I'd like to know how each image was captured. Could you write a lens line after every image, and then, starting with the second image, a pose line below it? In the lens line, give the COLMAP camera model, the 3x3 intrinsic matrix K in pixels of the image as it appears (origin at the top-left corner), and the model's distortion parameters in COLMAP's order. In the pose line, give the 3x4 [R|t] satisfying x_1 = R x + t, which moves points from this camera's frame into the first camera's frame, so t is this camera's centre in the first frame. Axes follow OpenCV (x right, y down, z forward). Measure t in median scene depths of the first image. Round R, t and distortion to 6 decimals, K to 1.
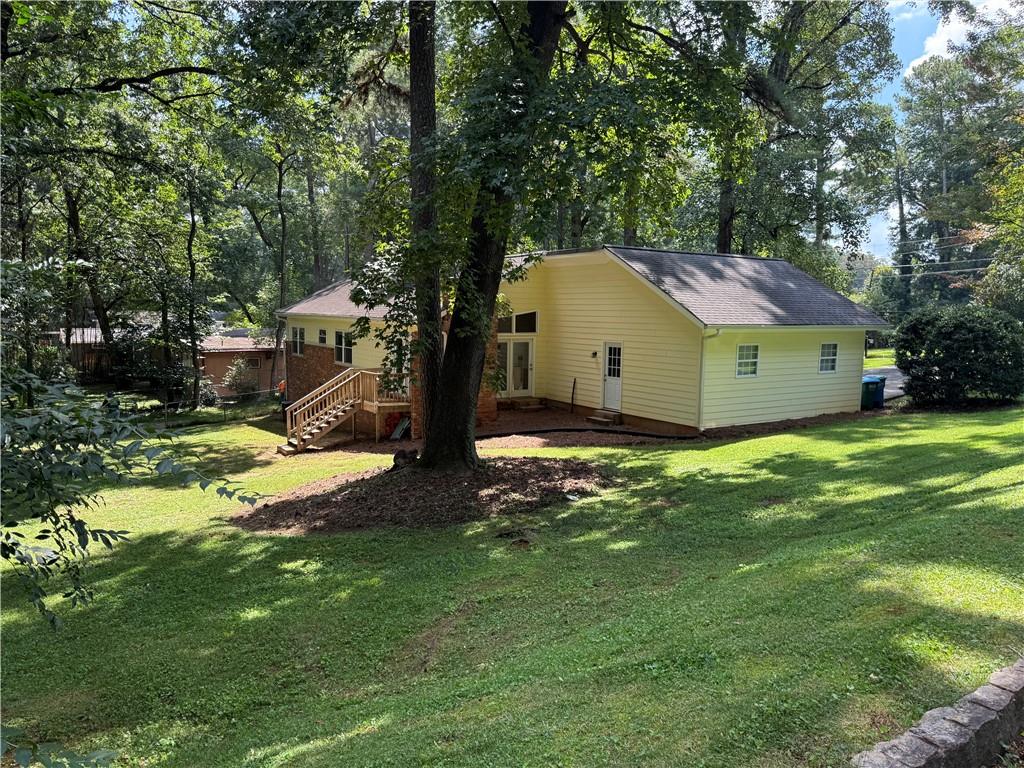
lens RADIAL K [[720.0, 0, 512.0], [0, 720.0, 384.0], [0, 0, 1]] dist [0.136097, -0.195465]
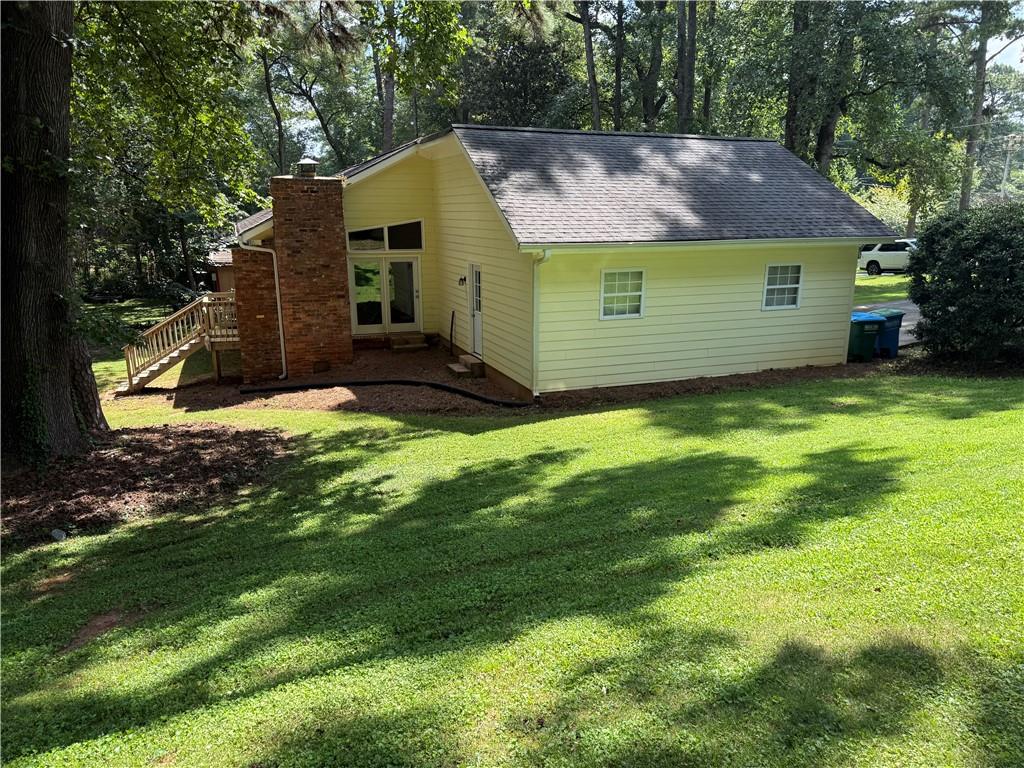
lens RADIAL K [[720.0, 0, 512.0], [0, 720.0, 384.0], [0, 0, 1]] dist [0.136097, -0.195465]
pose [[0.974340, 0.035997, -0.222186, 0.341049], [-0.007306, 0.991666, 0.128625, -0.031697], [0.224965, -0.123701, 0.966483, 0.279651]]
